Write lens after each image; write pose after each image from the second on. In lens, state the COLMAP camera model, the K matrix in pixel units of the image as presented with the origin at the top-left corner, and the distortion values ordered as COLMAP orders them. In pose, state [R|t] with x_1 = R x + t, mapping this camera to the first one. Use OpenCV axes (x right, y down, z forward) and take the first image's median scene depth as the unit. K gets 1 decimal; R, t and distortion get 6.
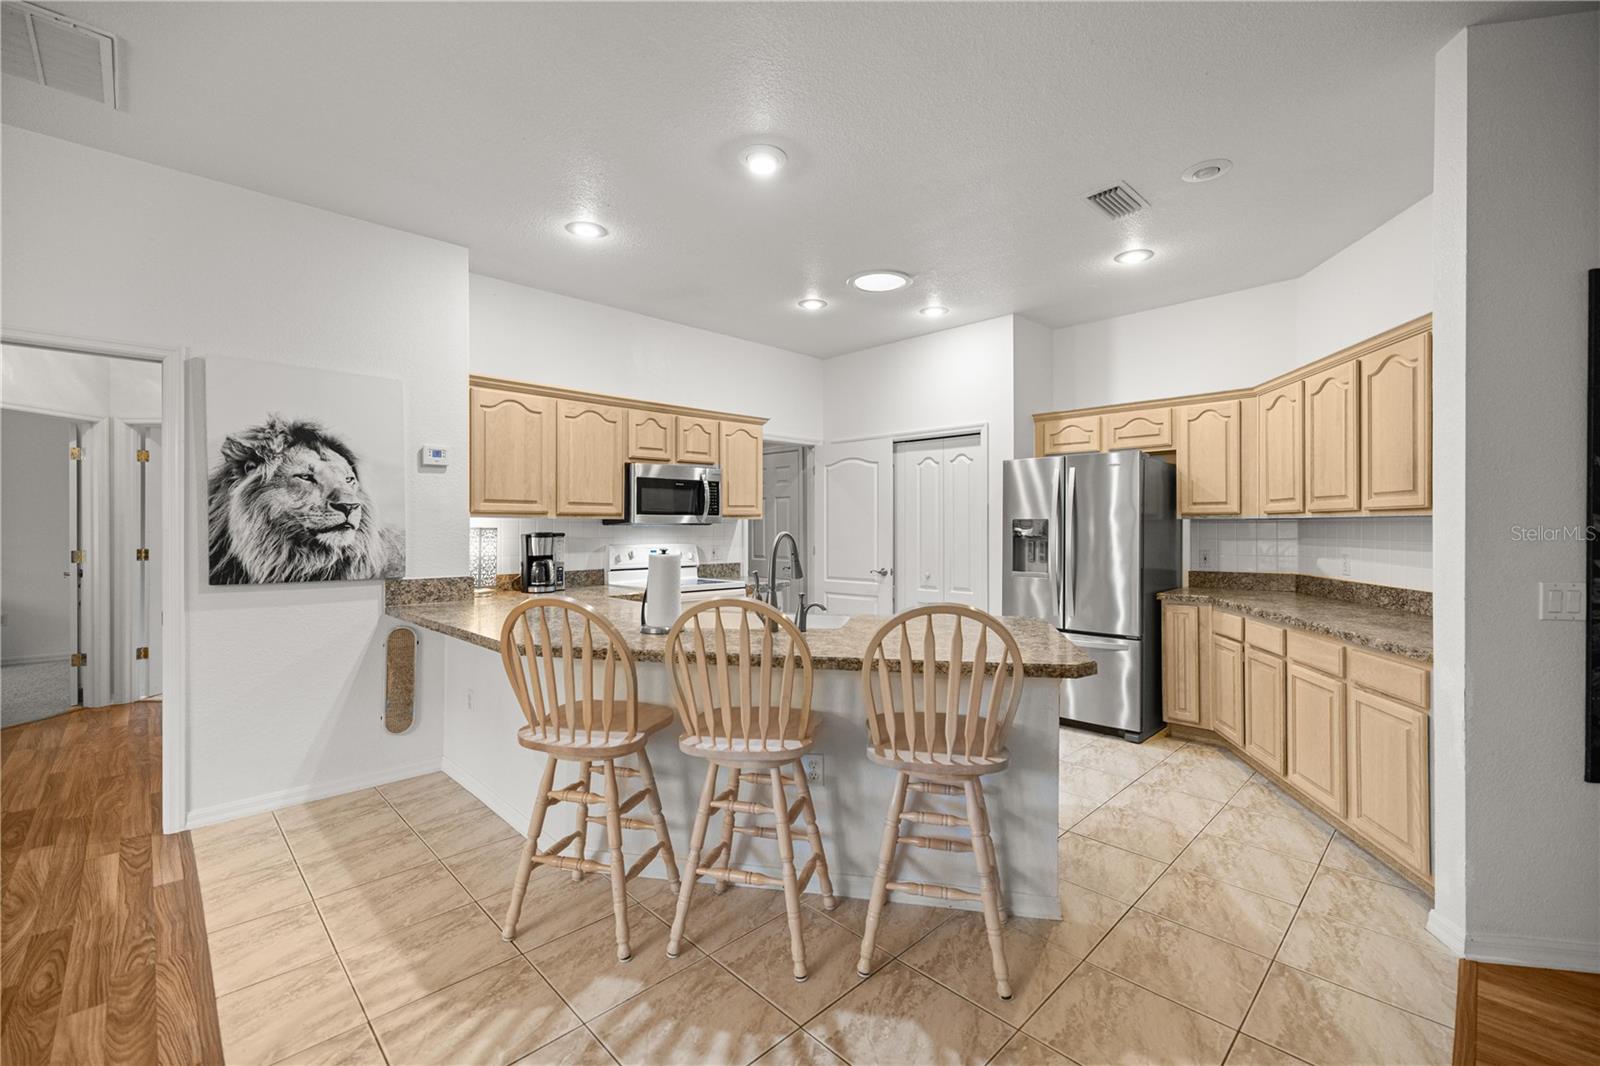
lens RADIAL K [[670.7, 0, 795.8], [0, 670.7, 521.9], [0, 0, 1]] dist [0.002021, 0.000586]
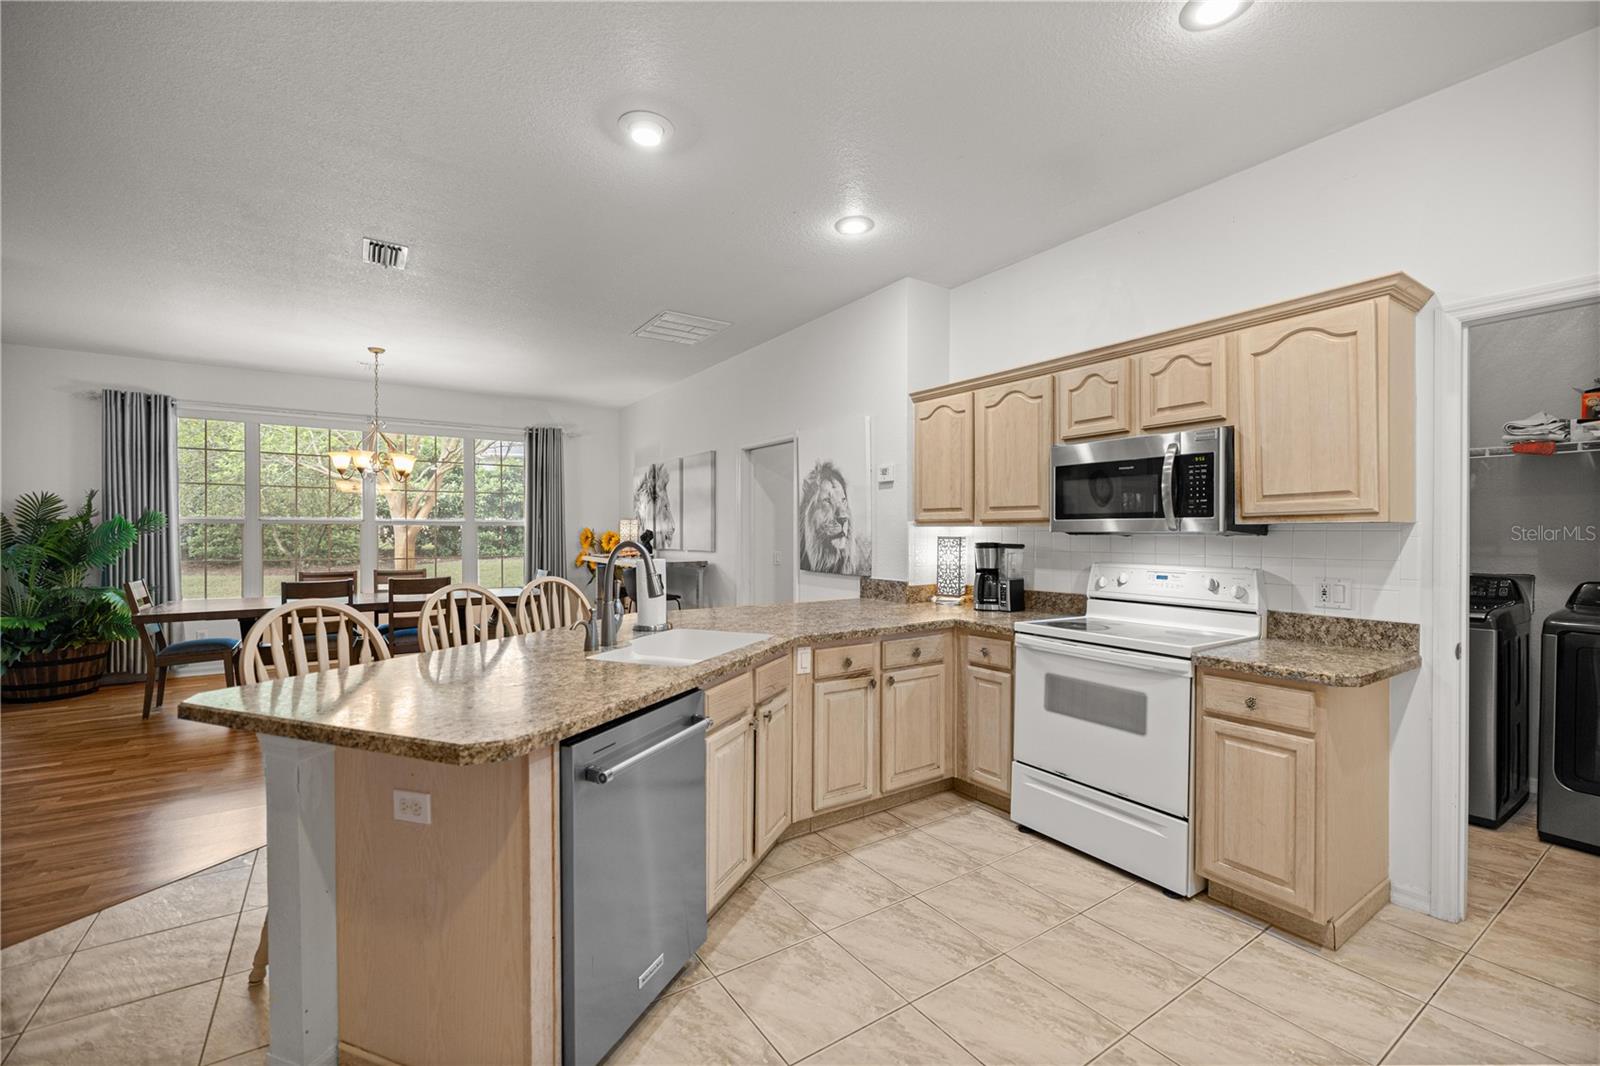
lens RADIAL K [[670.7, 0, 799.7], [0, 670.7, 538.3], [0, 0, 1]] dist [0.002021, 0.000586]
pose [[-0.172664, 0.009050, -0.984939, 0.537070], [0.003336, 0.999957, 0.008603, 0.001739], [0.984975, -0.001800, -0.172686, 0.903988]]
